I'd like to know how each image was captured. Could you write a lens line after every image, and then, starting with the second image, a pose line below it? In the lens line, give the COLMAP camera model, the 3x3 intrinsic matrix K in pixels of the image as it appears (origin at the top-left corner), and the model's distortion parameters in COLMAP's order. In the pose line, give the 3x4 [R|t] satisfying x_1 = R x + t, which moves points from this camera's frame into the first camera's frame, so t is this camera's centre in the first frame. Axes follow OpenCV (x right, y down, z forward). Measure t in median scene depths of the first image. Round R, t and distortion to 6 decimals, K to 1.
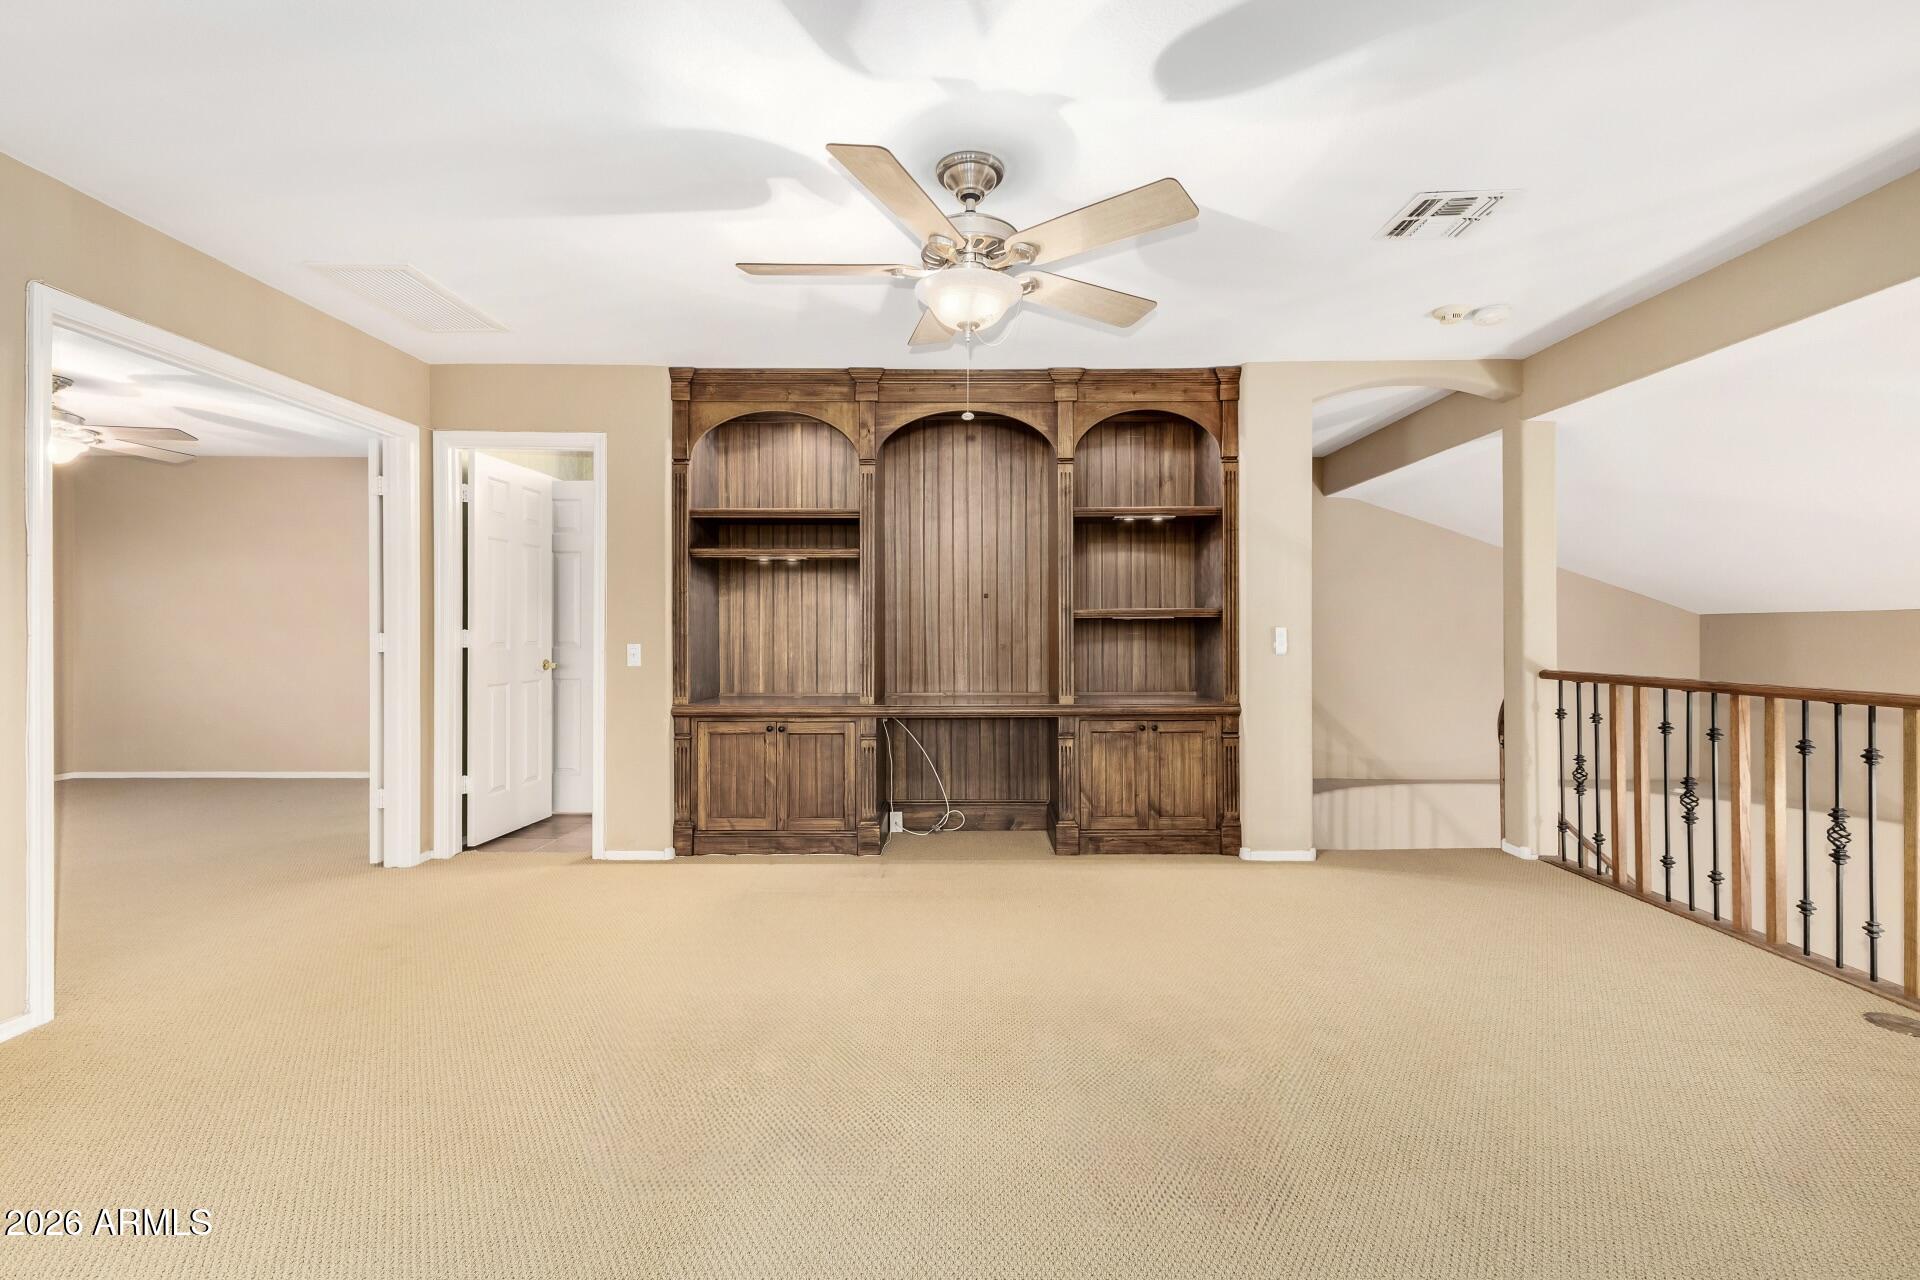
lens RADIAL K [[862.4, 0, 975.1], [0, 862.4, 632.7], [0, 0, 1]] dist [0.045347, -0.000064]
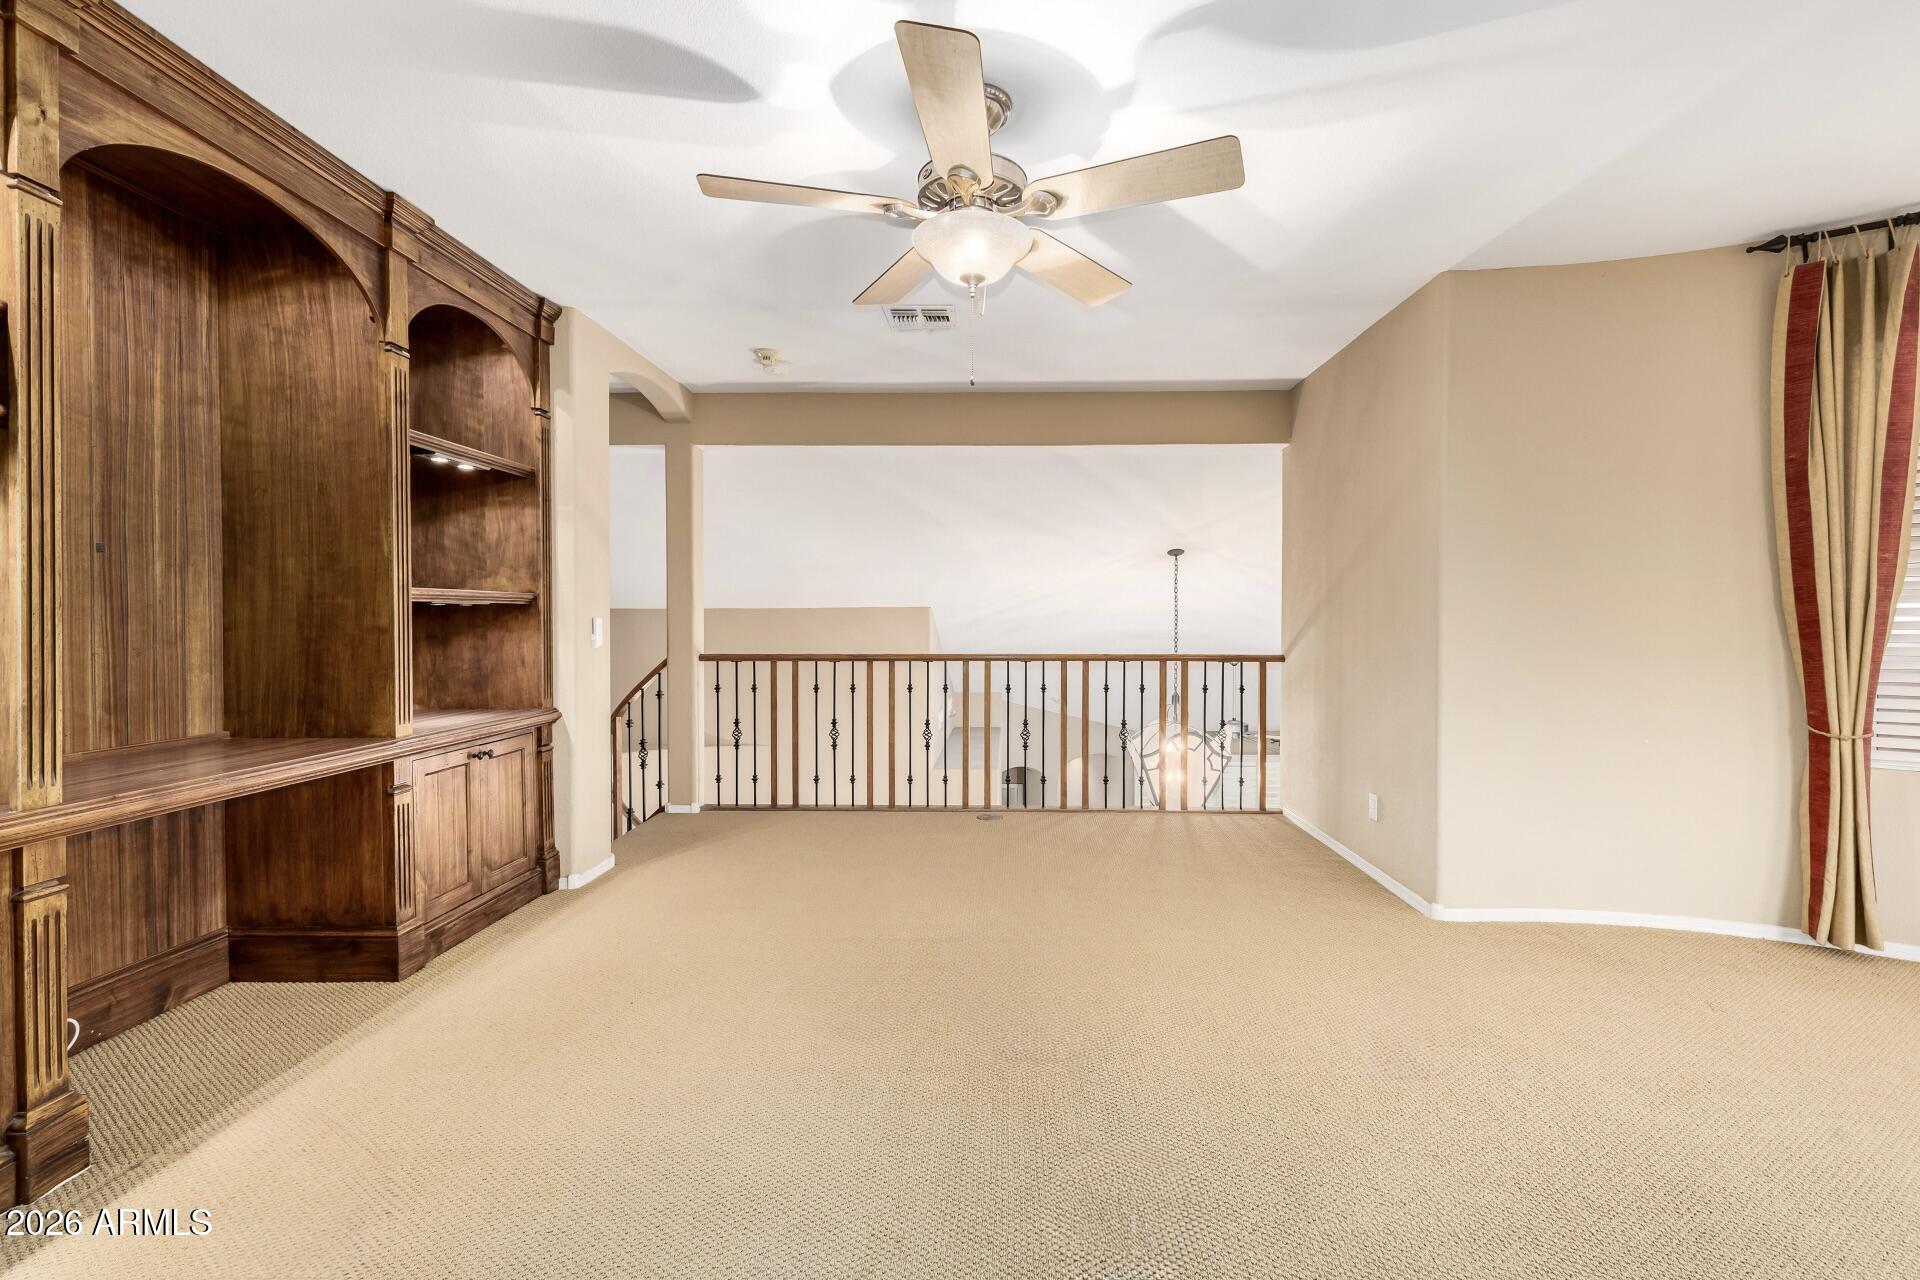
lens RADIAL K [[862.4, 0, 975.1], [0, 862.4, 632.7], [0, 0, 1]] dist [0.045347, -0.000064]
pose [[0.045531, -0.013188, 0.998876, -0.519855], [0.000190, 0.999913, 0.013193, -0.002587], [-0.998963, -0.000411, 0.045529, 0.554899]]
